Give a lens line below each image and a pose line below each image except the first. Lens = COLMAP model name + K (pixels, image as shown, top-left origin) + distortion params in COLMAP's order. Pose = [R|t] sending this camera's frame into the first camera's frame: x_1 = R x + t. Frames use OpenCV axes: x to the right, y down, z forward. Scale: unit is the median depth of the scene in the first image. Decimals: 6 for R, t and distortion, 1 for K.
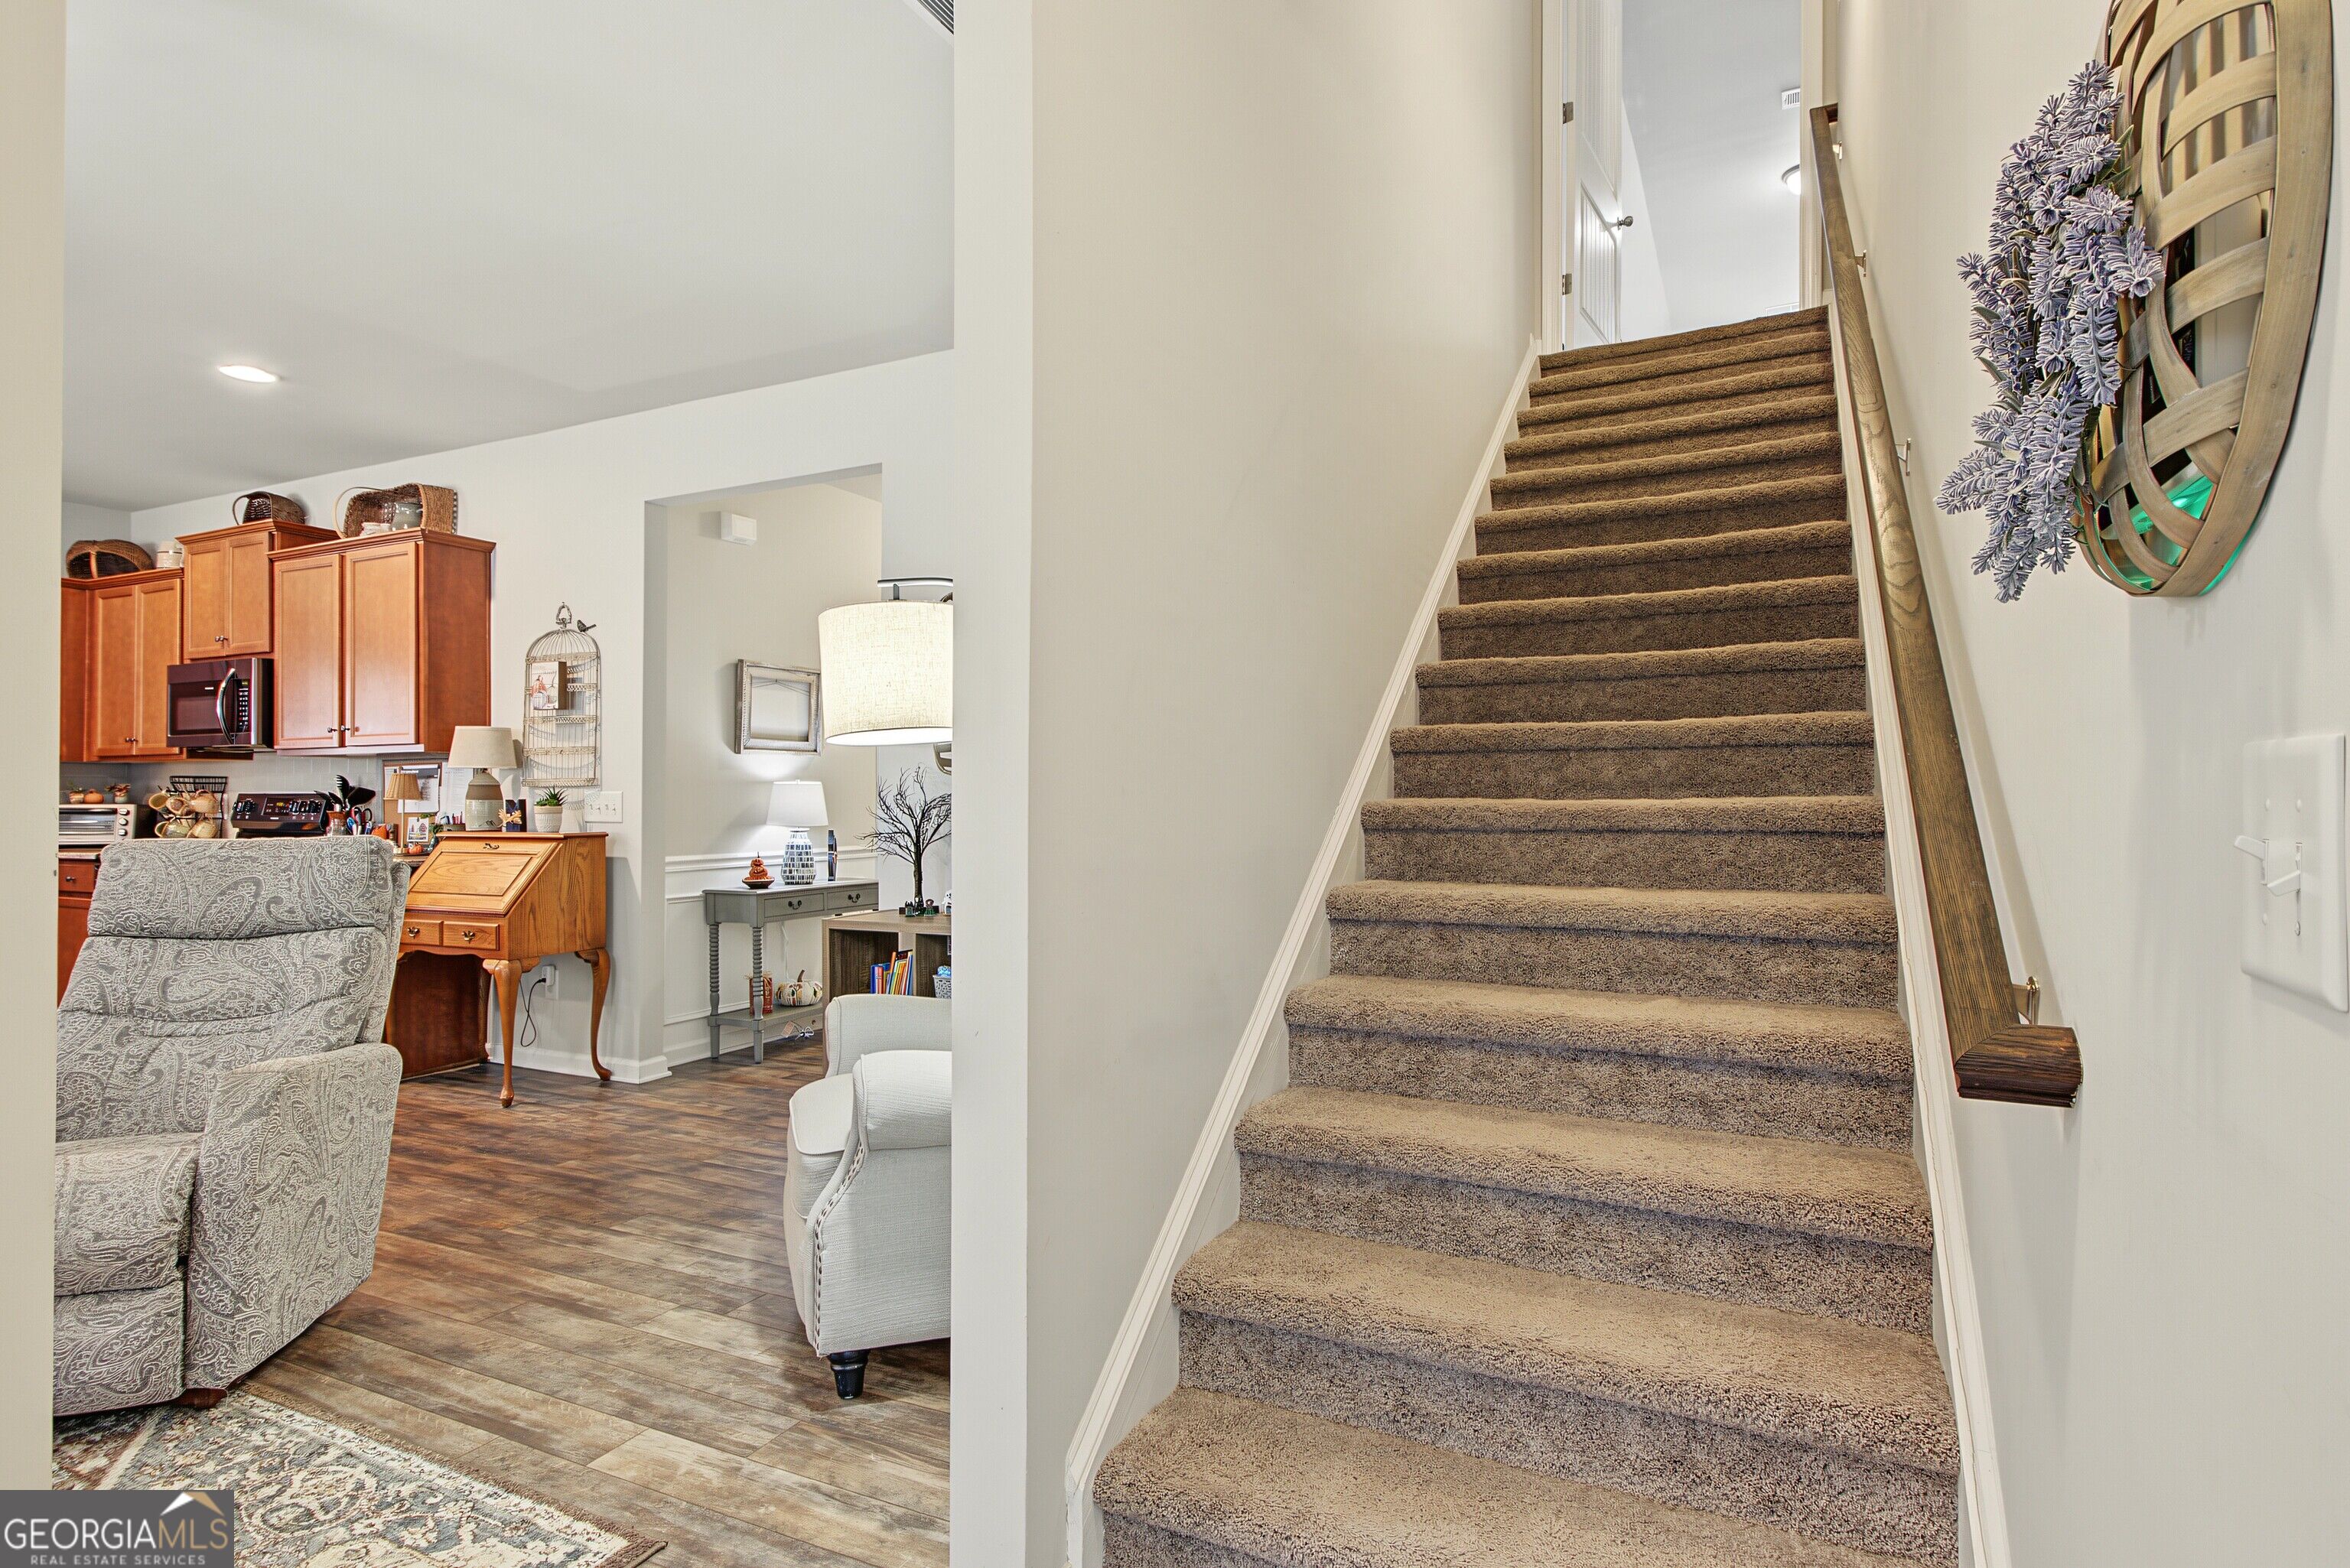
lens RADIAL K [[1215.0, 0, 1175.0], [0, 1215.0, 784.0], [0, 0, 1]] dist [-0.002242, 0.000053]
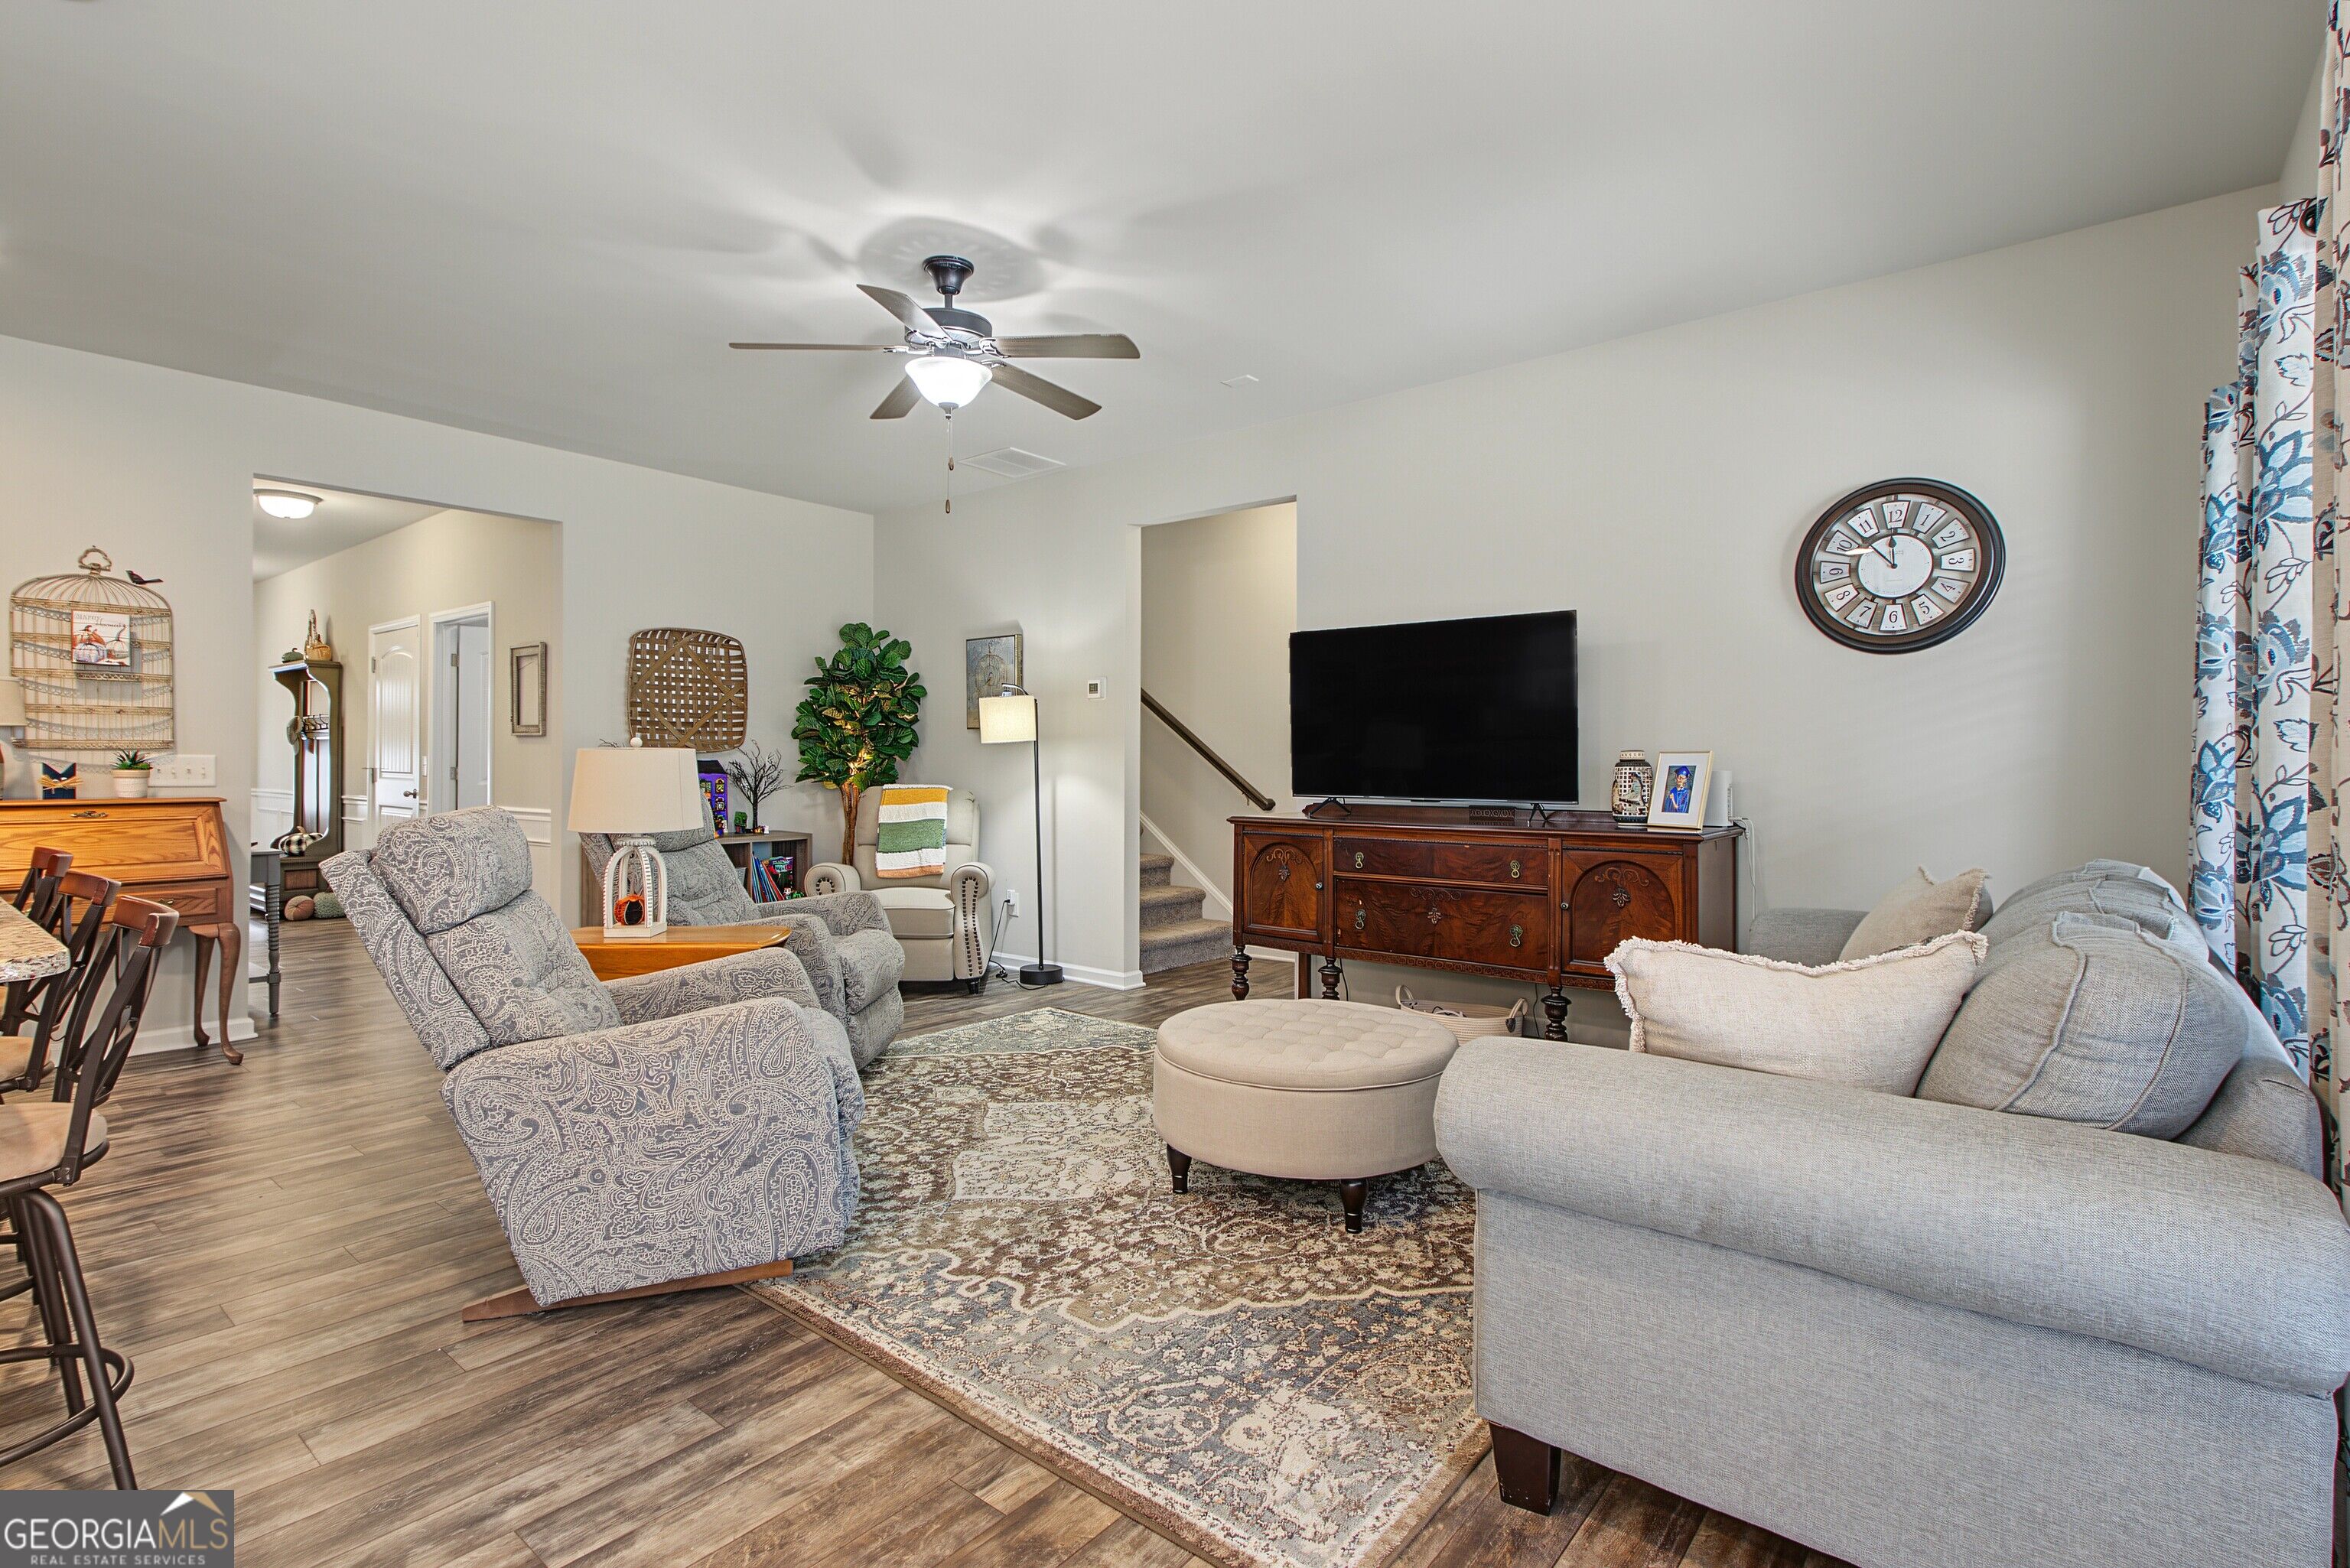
lens RADIAL K [[1109.2, 0, 1153.6], [0, 1109.2, 762.4], [0, 0, 1]] dist [0.013005, -0.004441]
pose [[0.244745, 0.004518, 0.969577, -1.294517], [-0.011972, 0.999927, -0.001638, 0.005006], [-0.969514, -0.011207, 0.244781, 0.029514]]
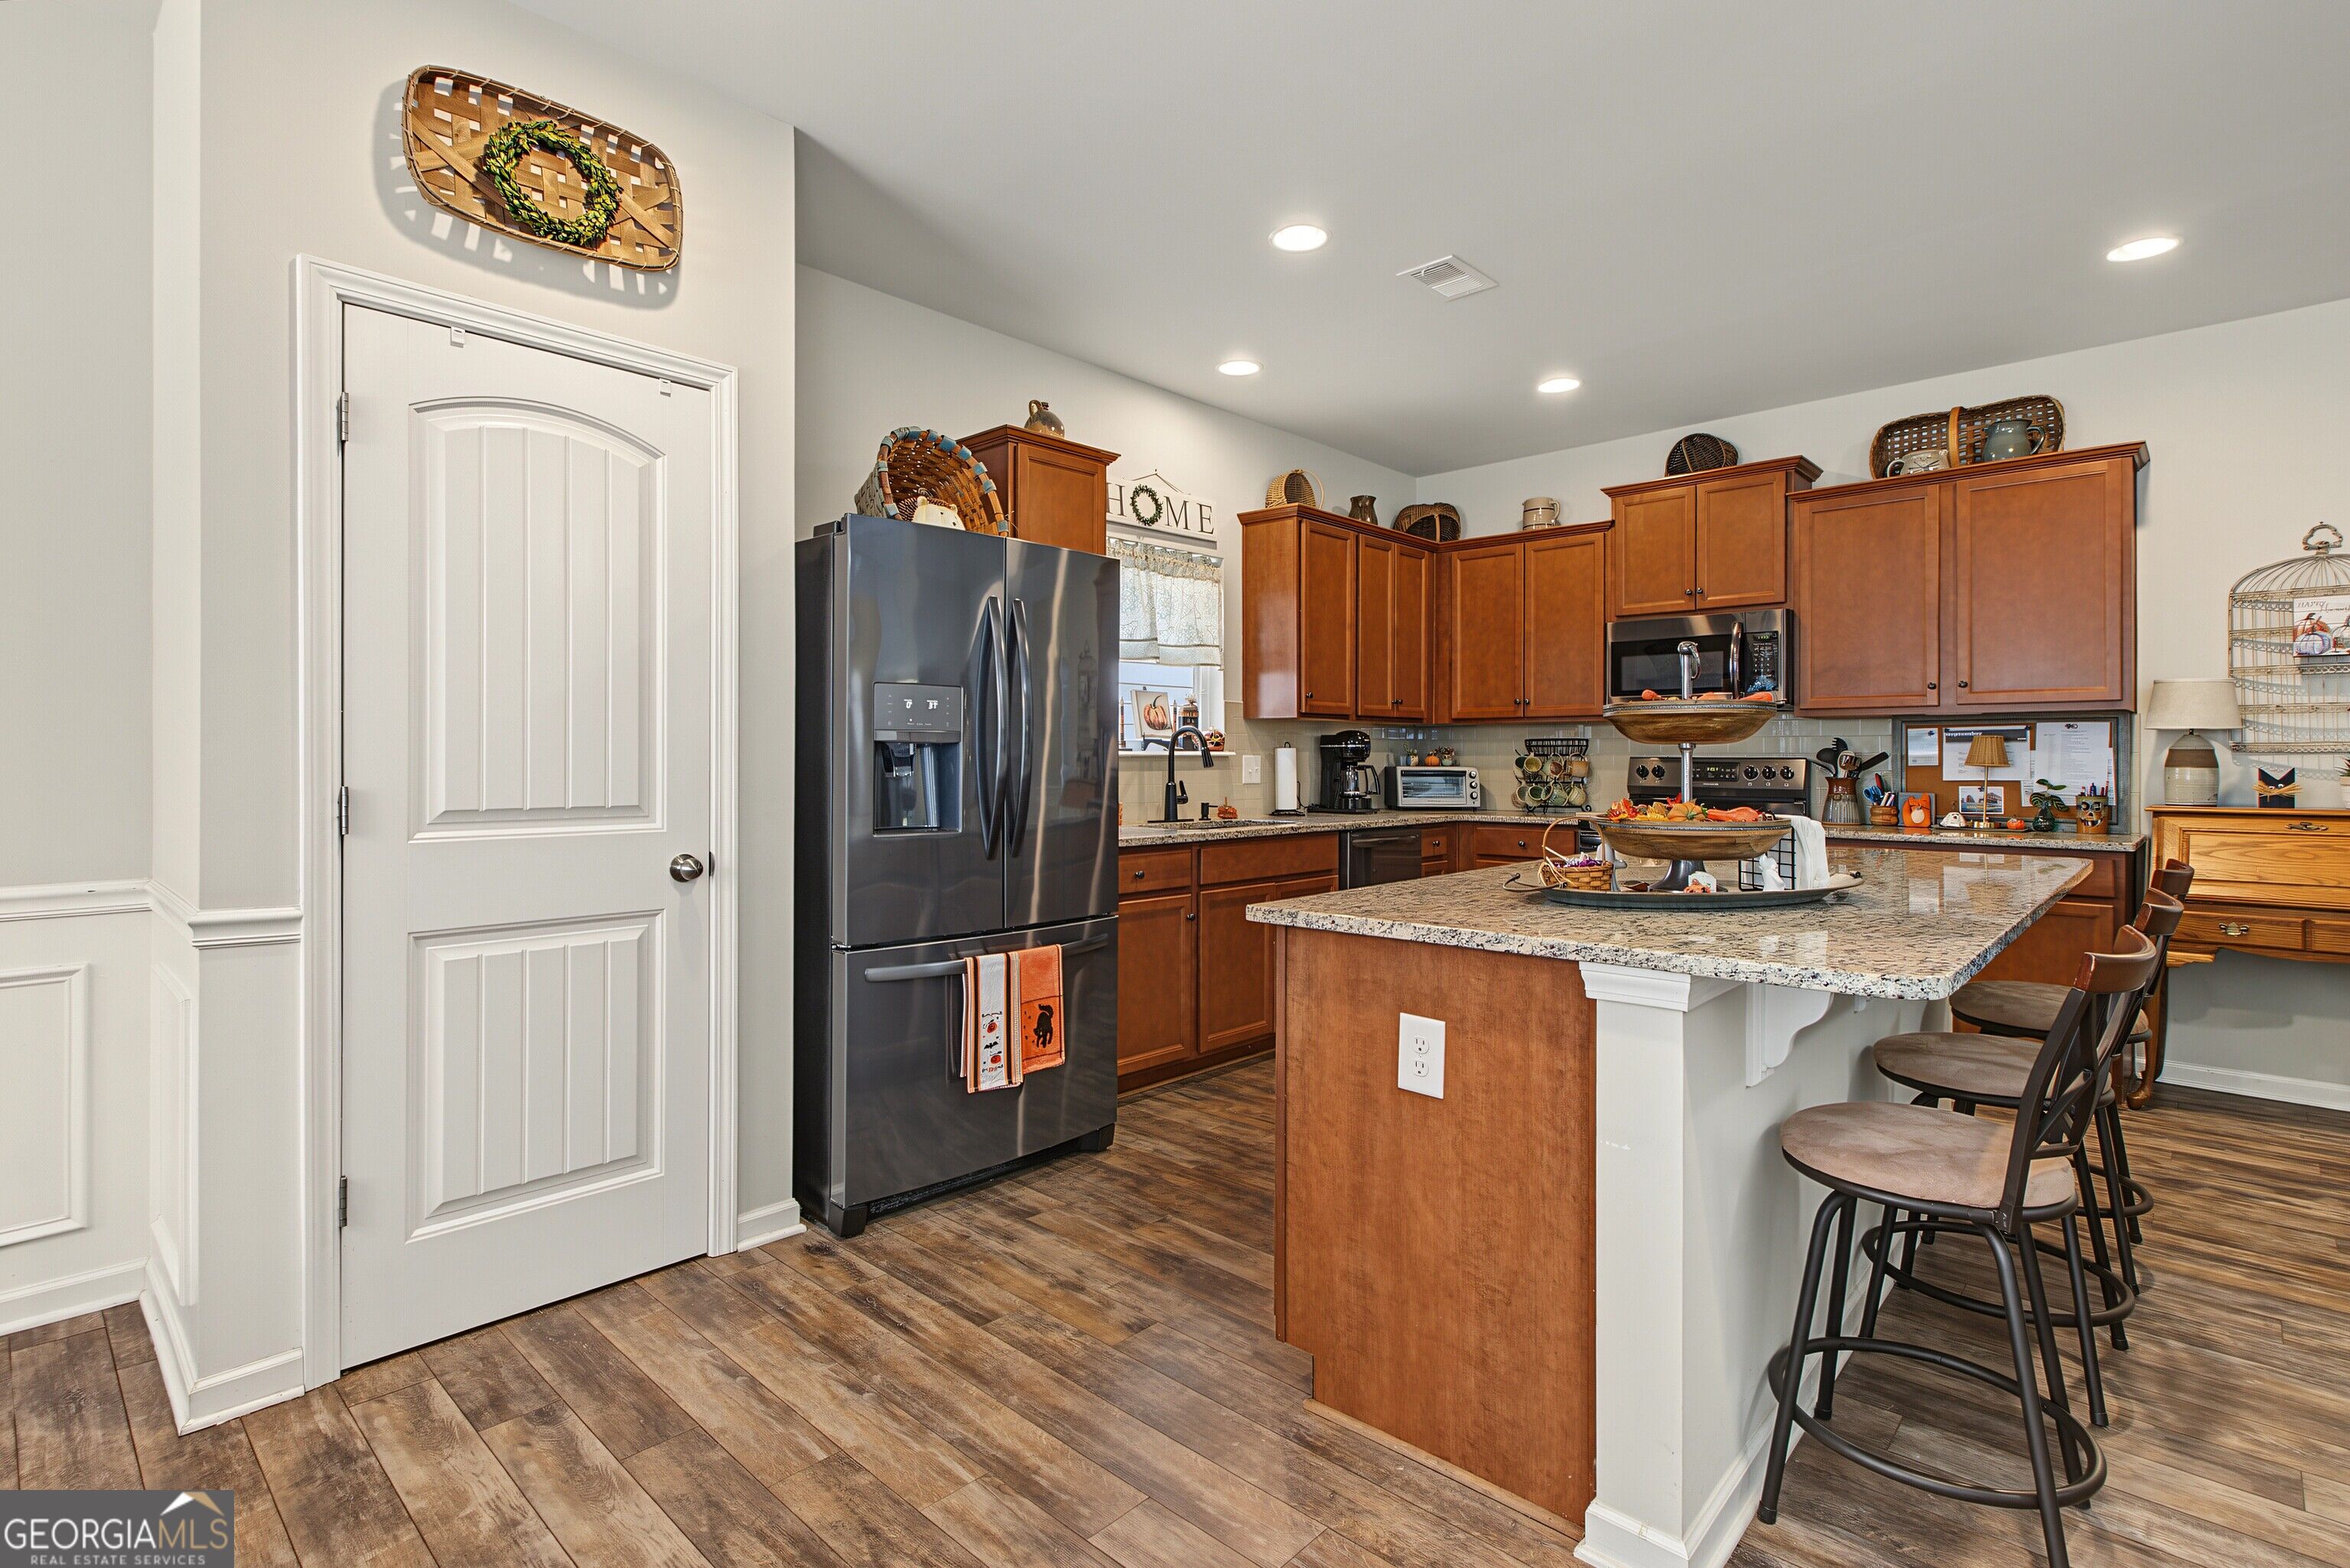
lens RADIAL K [[1128.8, 0, 1161.0], [0, 1128.8, 757.1], [0, 0, 1]] dist [0.006901, 0.000286]
pose [[0.953006, 0.005417, -0.302902, -1.161577], [-0.002891, 0.999957, 0.008789, 0.001461], [0.302936, -0.007500, 0.952981, 0.060774]]
